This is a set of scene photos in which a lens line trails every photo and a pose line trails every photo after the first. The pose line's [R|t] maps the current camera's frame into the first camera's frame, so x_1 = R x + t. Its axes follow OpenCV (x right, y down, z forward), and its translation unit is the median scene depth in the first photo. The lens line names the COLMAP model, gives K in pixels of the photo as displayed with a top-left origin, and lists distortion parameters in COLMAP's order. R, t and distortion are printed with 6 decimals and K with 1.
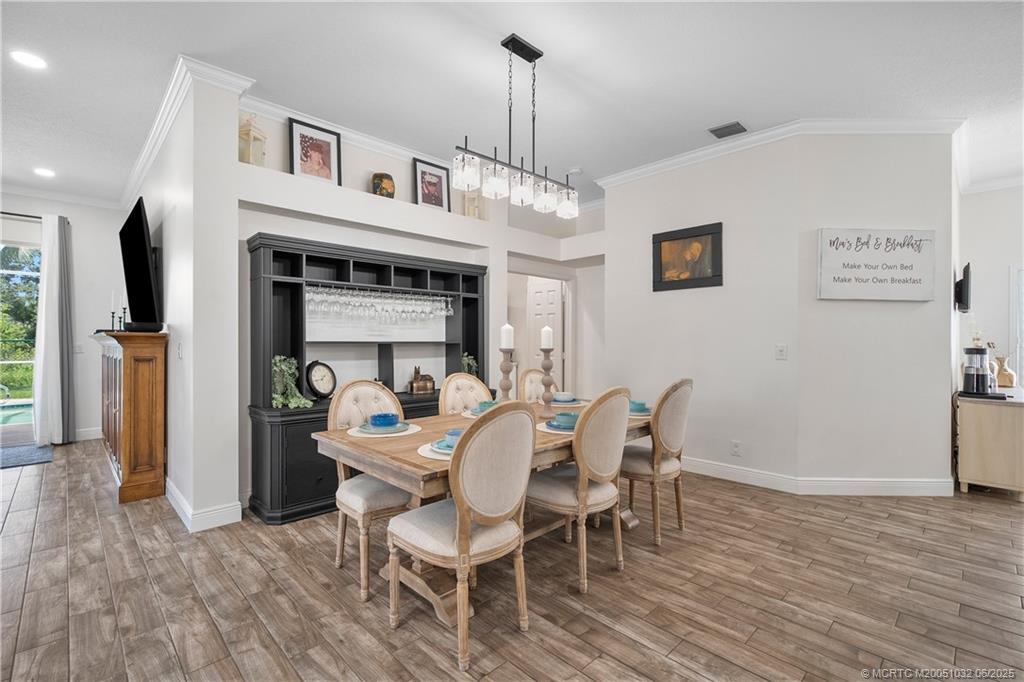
lens RADIAL K [[480.0, 0, 528.7], [0, 480.0, 338.2], [0, 0, 1]] dist [-0.003243, -0.002037]
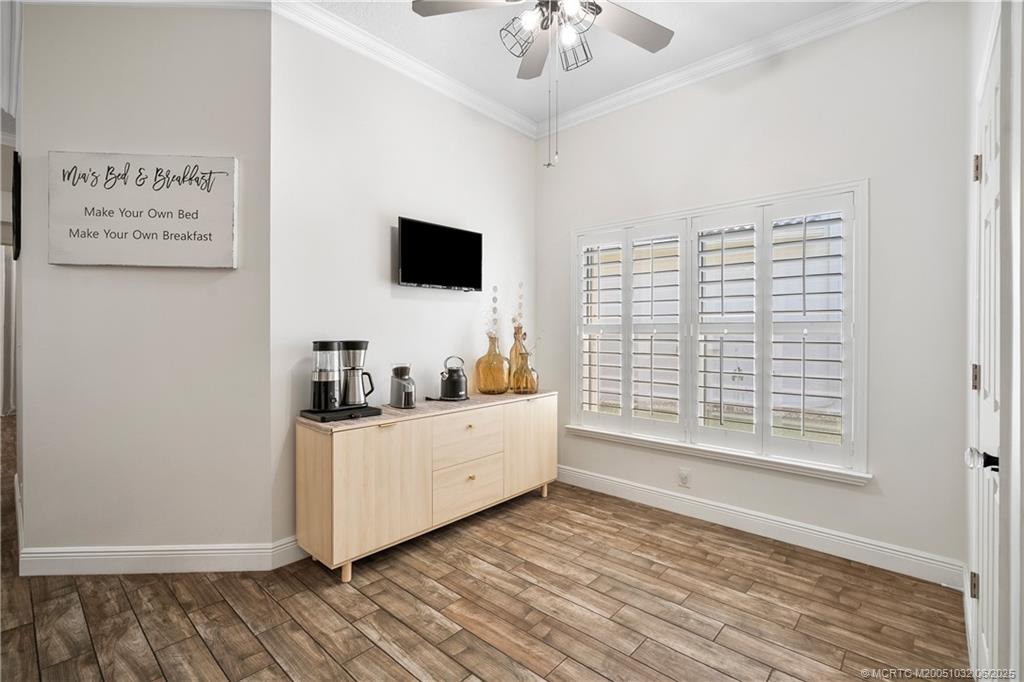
lens RADIAL K [[460.3, 0, 515.8], [0, 460.3, 331.3], [0, 0, 1]] dist [-0.002601, -0.000048]
pose [[0.997964, -0.003561, 0.063684, 1.076268], [0.002694, 0.999903, 0.013696, -0.000903], [-0.063726, -0.013496, 0.997876, 0.328452]]
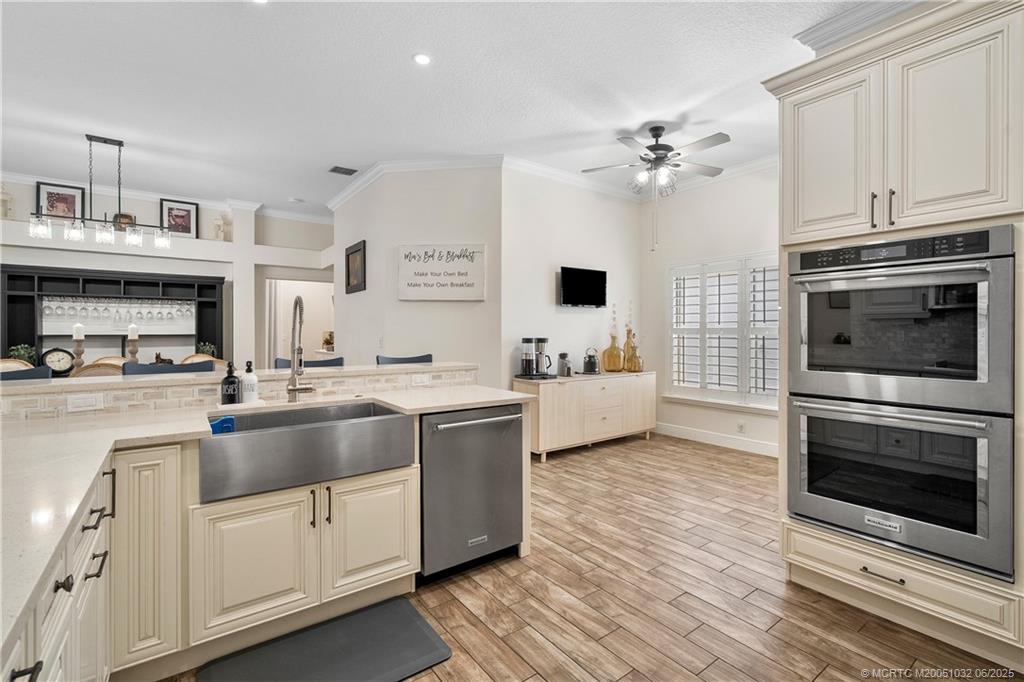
lens RADIAL K [[460.3, 0, 513.4], [0, 460.3, 333.3], [0, 0, 1]] dist [-0.002601, -0.000048]
pose [[0.990499, -0.004752, -0.137438, 0.988233], [0.006950, 0.999855, 0.015519, -0.009657], [0.137345, -0.016327, 0.990389, -0.165401]]
